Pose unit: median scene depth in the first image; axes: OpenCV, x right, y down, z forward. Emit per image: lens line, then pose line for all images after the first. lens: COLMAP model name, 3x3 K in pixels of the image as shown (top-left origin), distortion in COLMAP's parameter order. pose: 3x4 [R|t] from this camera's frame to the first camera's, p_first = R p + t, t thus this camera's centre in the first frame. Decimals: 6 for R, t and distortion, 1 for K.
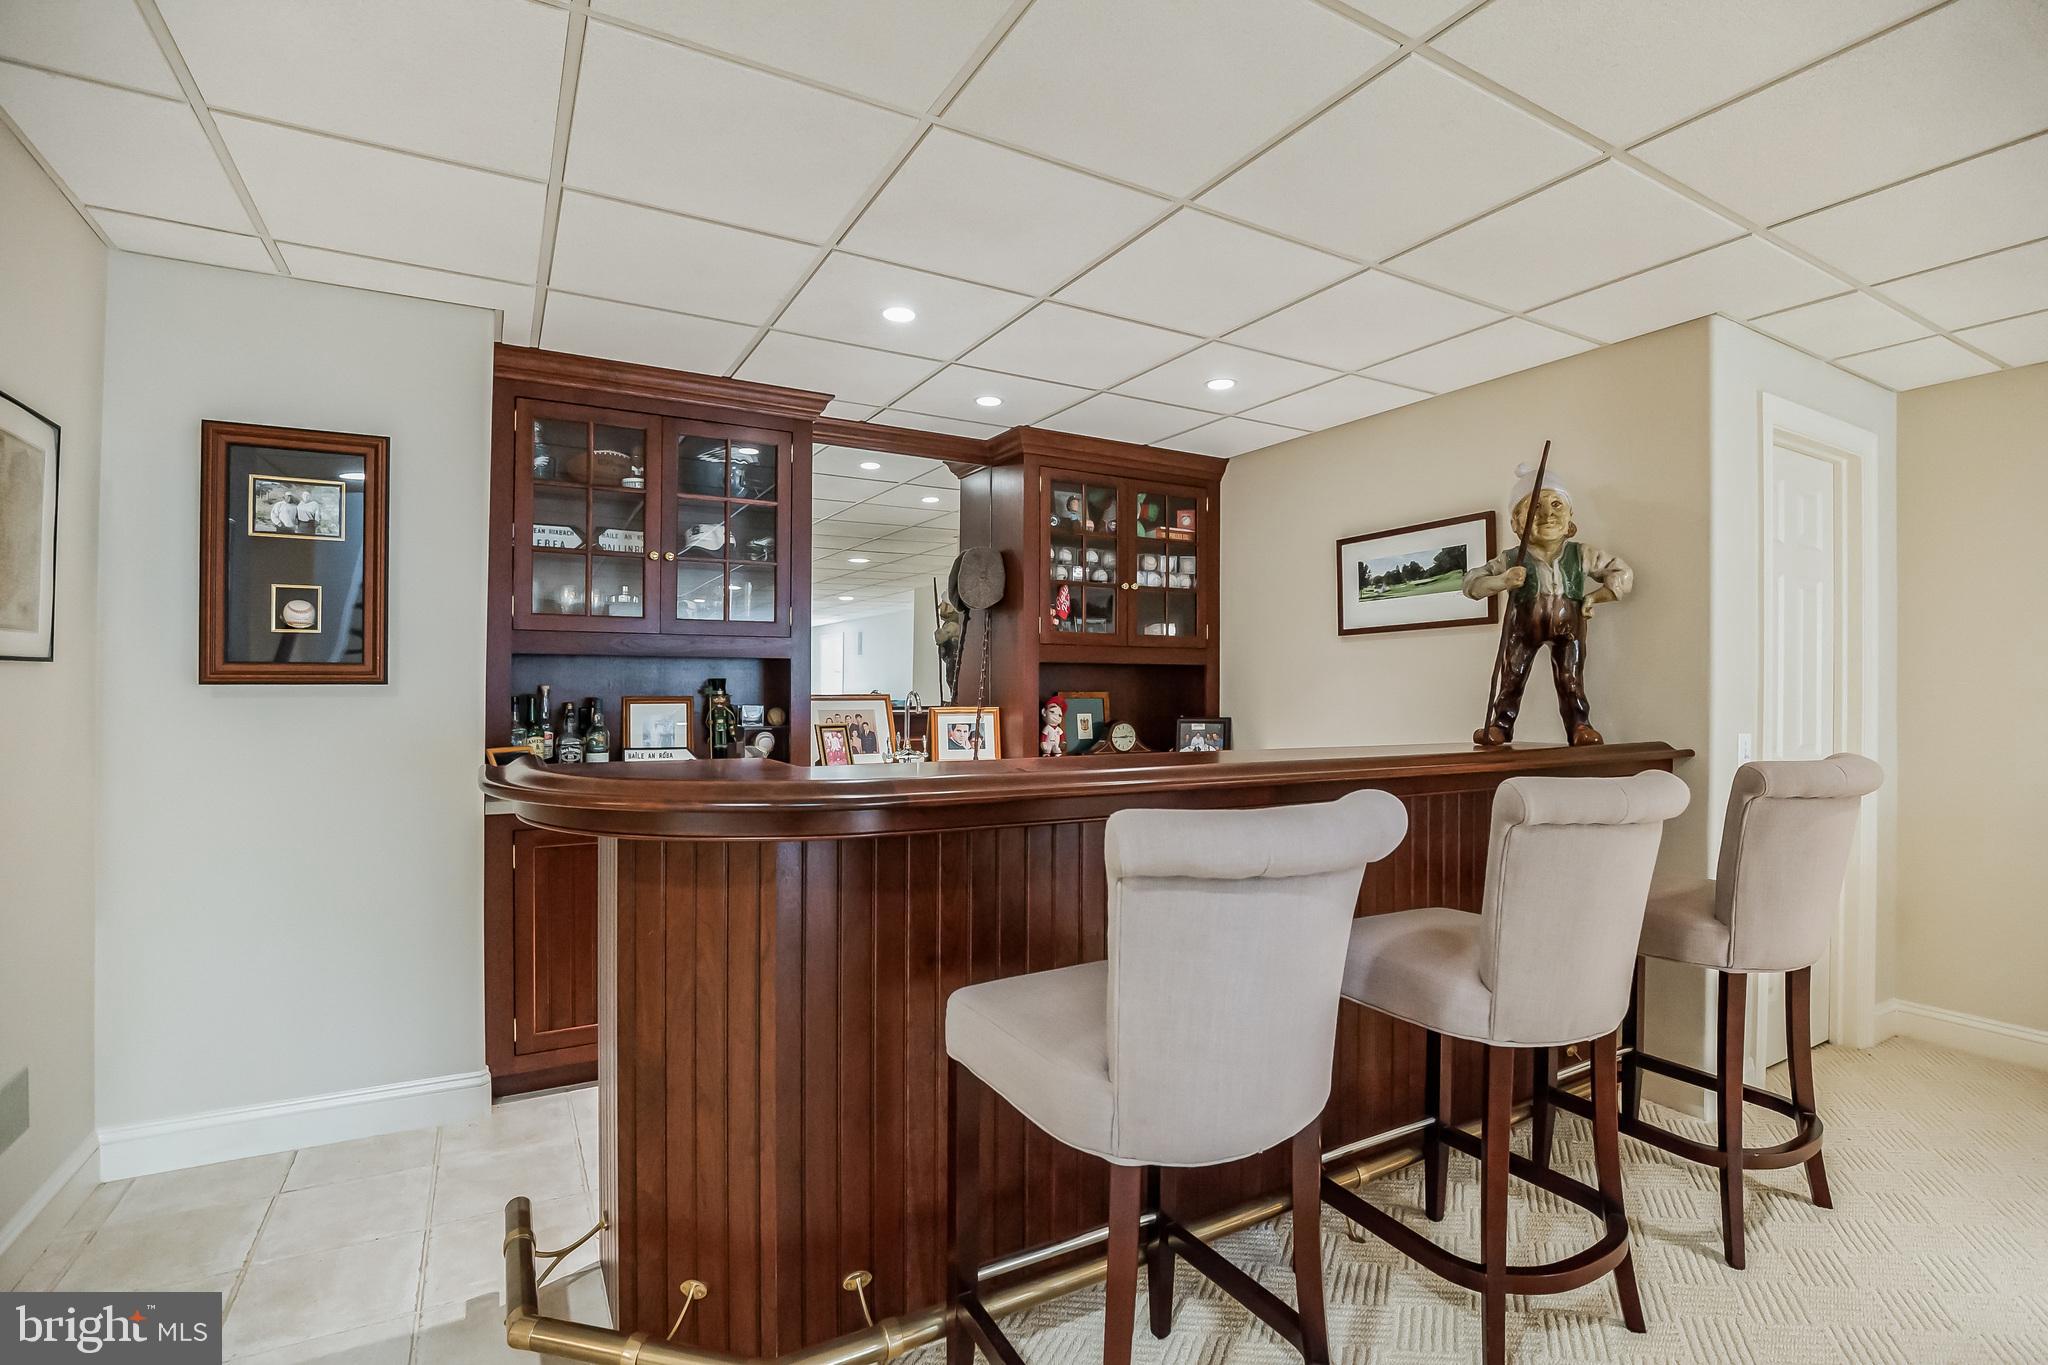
lens RADIAL K [[955.1, 0, 1029.3], [0, 955.1, 693.5], [0, 0, 1]] dist [-0.032701, 0.003671]
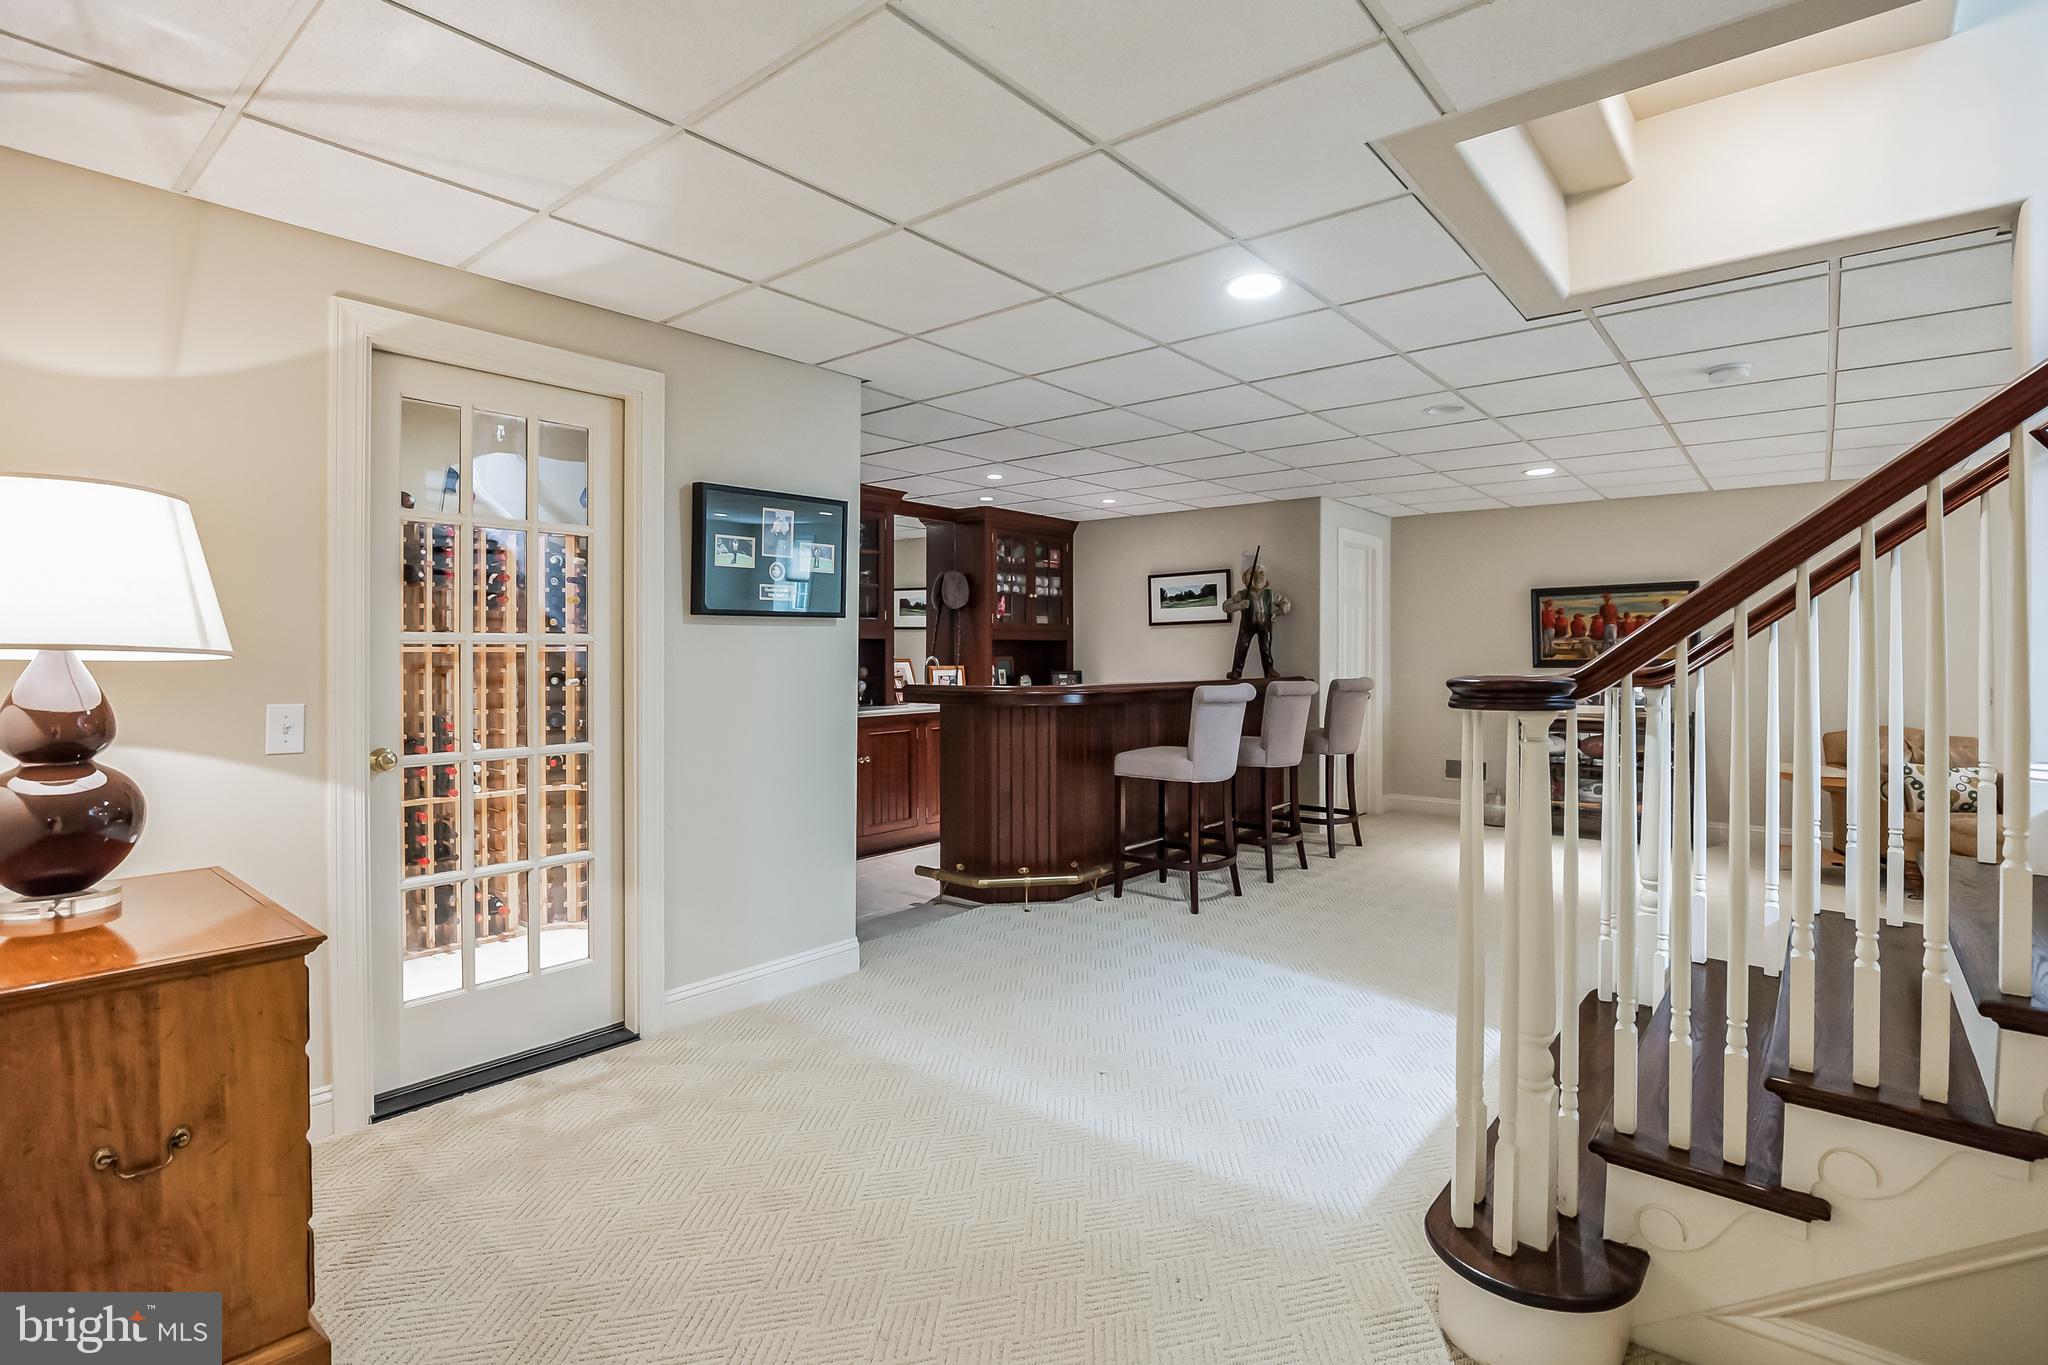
lens RADIAL K [[955.1, 0, 1025.1], [0, 955.1, 661.0], [0, 0, 1]] dist [-0.032701, 0.003671]
pose [[0.939609, -0.004309, 0.342223, -0.577183], [0.003875, 0.999991, 0.001952, 0.004602], [-0.342228, -0.000508, 0.939617, -0.727452]]
